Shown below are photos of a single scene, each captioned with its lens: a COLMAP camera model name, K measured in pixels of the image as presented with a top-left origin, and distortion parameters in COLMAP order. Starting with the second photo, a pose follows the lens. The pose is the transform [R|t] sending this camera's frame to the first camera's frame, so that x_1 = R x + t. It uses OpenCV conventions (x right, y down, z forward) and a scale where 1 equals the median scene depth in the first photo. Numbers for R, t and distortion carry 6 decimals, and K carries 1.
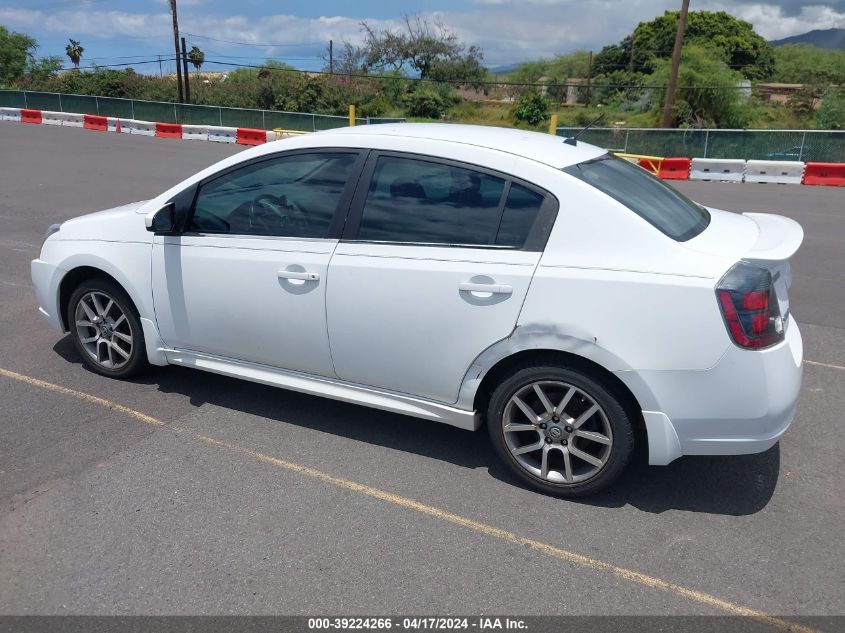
lens RADIAL K [[651.2, 0, 422.4], [0, 651.2, 318.8], [0, 0, 1]] dist [0.072604, -0.097676]
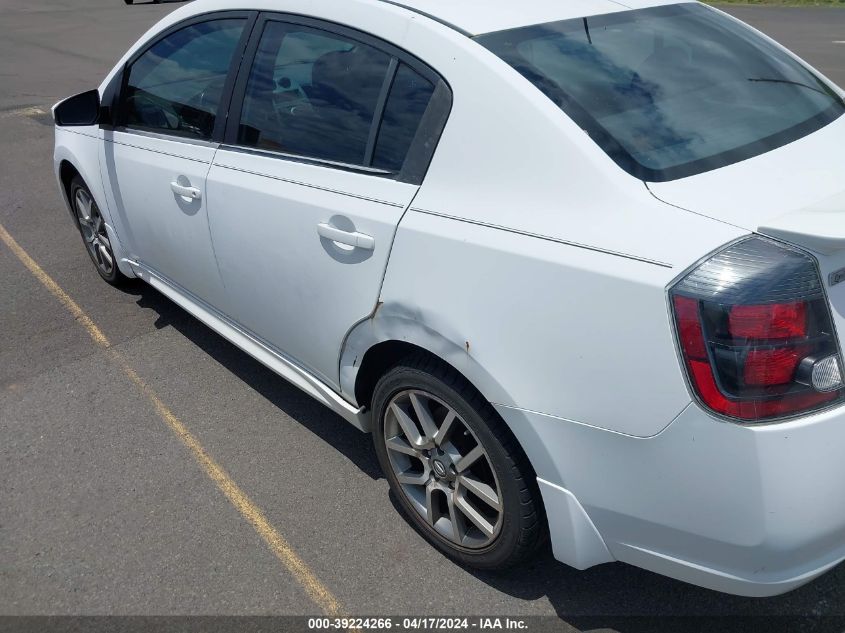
lens RADIAL K [[651.2, 0, 422.7], [0, 651.2, 317.2], [0, 0, 1]] dist [0.072604, -0.097676]
pose [[0.927541, 0.130069, -0.350357, 0.400643], [-0.069426, 0.981132, 0.180441, -0.089813], [0.367216, -0.143043, 0.919071, 0.426393]]
